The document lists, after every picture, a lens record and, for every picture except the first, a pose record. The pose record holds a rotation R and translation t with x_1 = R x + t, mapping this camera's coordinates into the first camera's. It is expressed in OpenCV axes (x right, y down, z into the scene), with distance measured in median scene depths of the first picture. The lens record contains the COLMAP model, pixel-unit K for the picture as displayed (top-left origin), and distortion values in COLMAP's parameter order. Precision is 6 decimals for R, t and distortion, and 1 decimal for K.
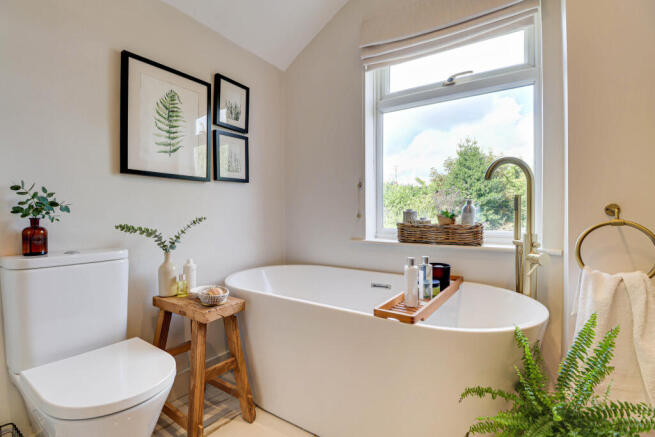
lens RADIAL K [[305.6, 0, 324.2], [0, 305.6, 215.8], [0, 0, 1]] dist [-0.007971, -0.006641]
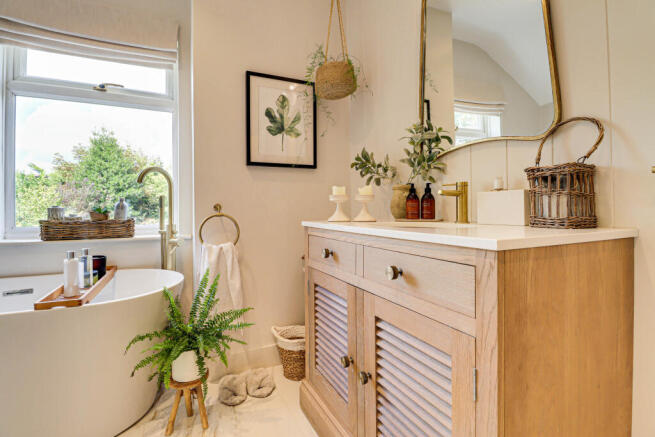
lens RADIAL K [[305.6, 0, 321.9], [0, 305.6, 210.3], [0, 0, 1]] dist [-0.007971, -0.006641]
pose [[0.485967, -0.007060, 0.873949, -0.184789], [0.010952, 0.999938, 0.001987, -0.000096], [-0.873909, 0.008606, 0.486014, -0.251624]]
